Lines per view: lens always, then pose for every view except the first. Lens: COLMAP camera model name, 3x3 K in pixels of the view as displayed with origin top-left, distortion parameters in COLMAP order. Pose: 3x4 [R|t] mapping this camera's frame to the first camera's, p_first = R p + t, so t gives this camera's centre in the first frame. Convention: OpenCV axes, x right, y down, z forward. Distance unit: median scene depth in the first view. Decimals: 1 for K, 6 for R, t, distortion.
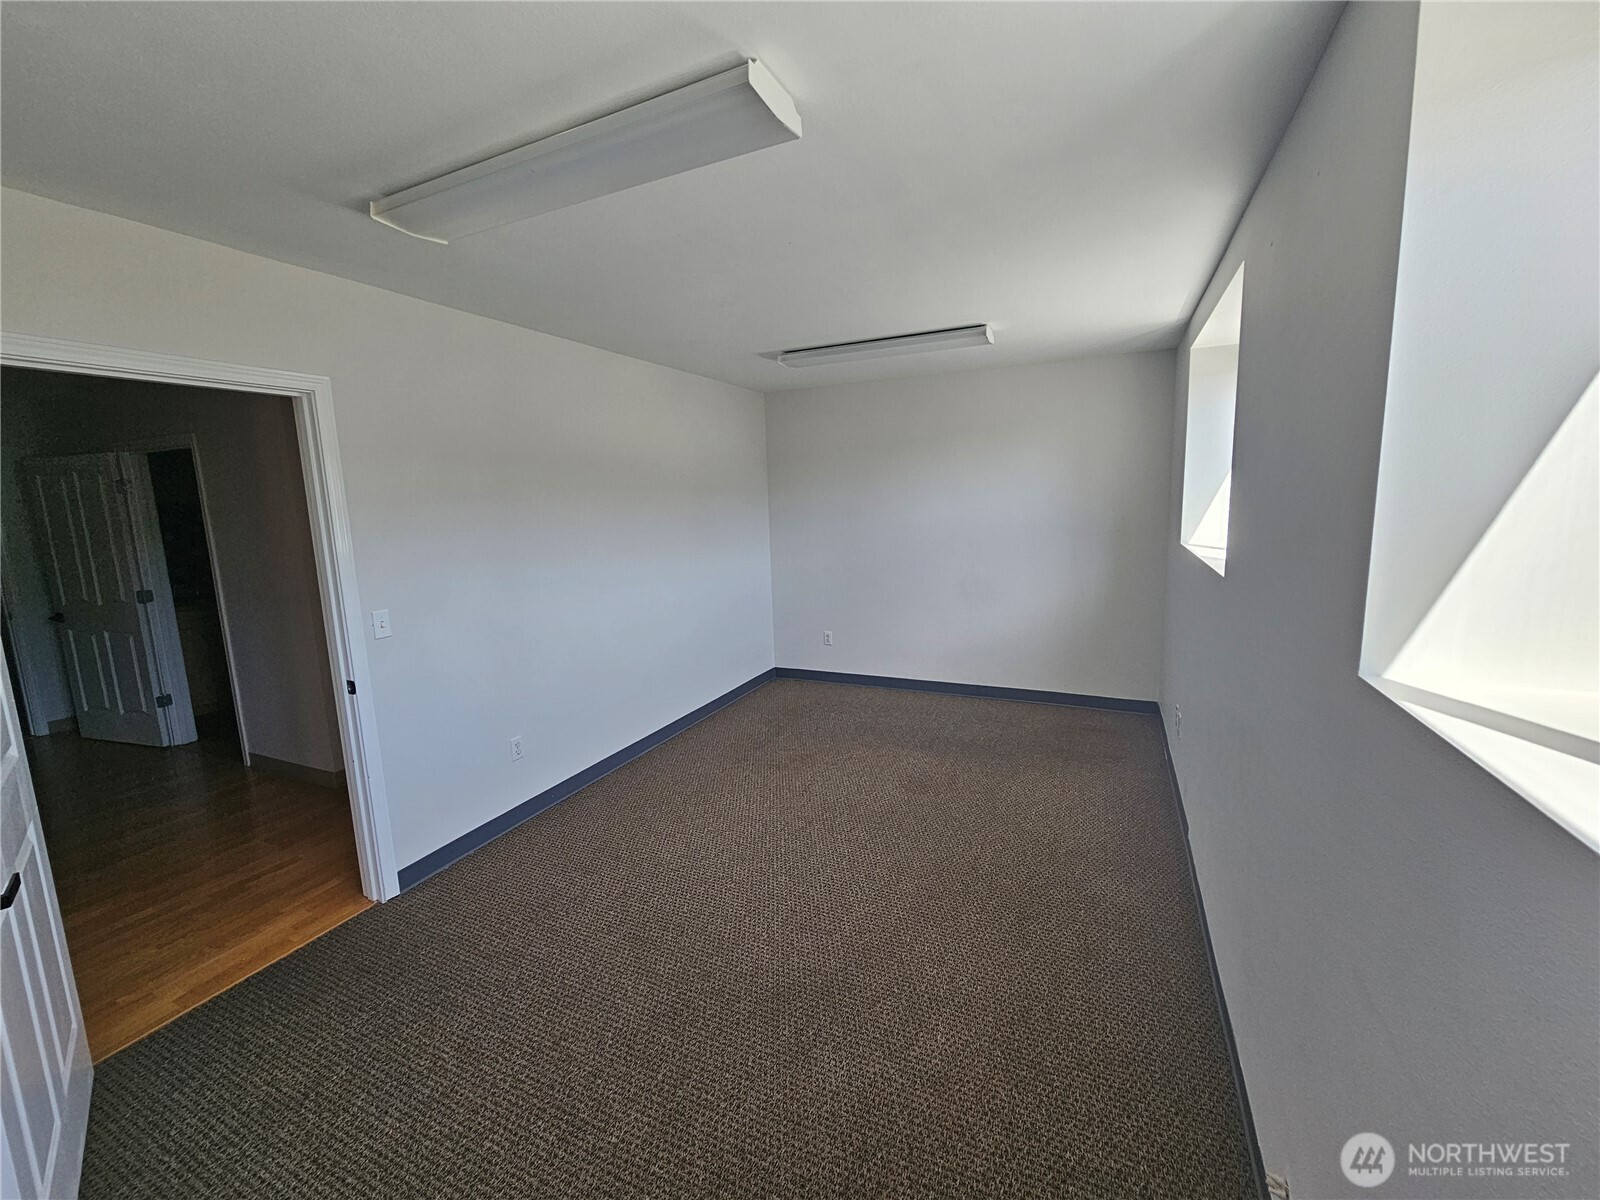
lens RADIAL K [[652.3, 0, 798.8], [0, 652.3, 596.6], [0, 0, 1]] dist [-0.000094, 0.000207]
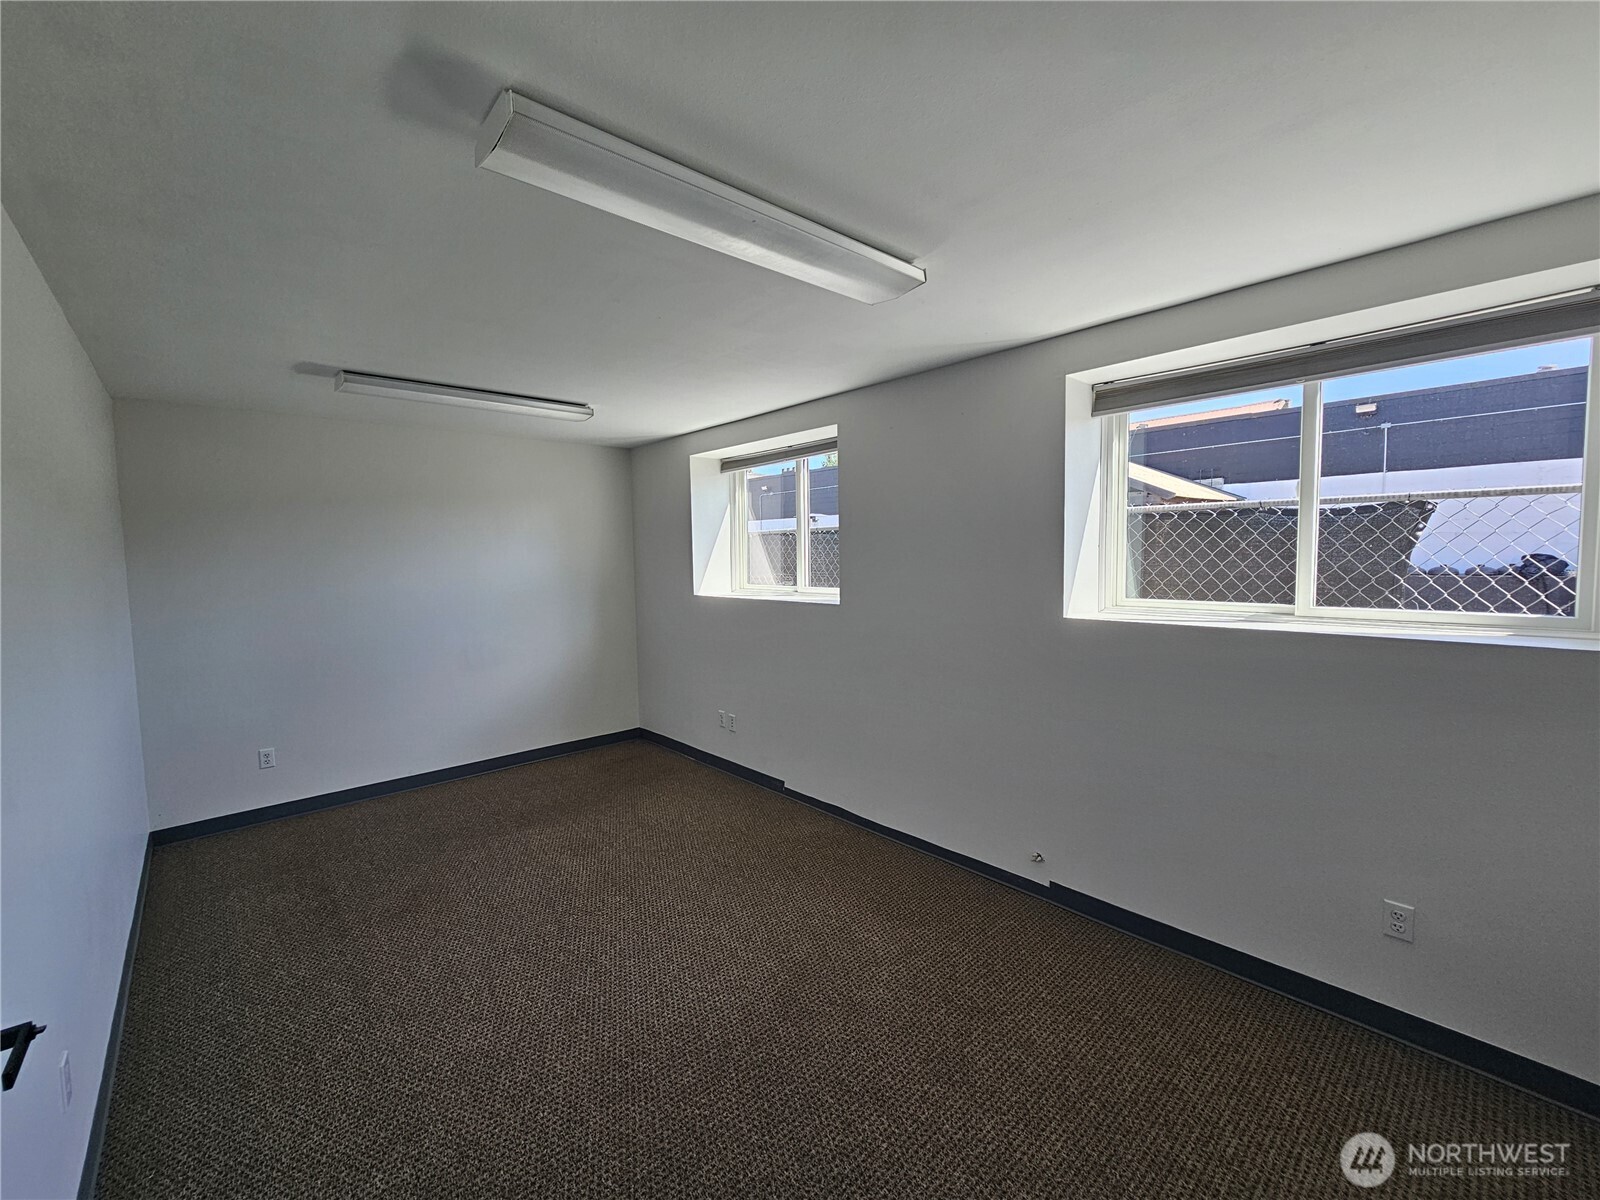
lens RADIAL K [[652.3, 0, 798.6], [0, 652.3, 598.7], [0, 0, 1]] dist [-0.000094, 0.000207]
pose [[0.385911, -0.040330, 0.921654, -0.472488], [0.143580, 0.989496, -0.016820, -0.016048], [-0.911294, 0.138822, 0.387648, 0.221137]]
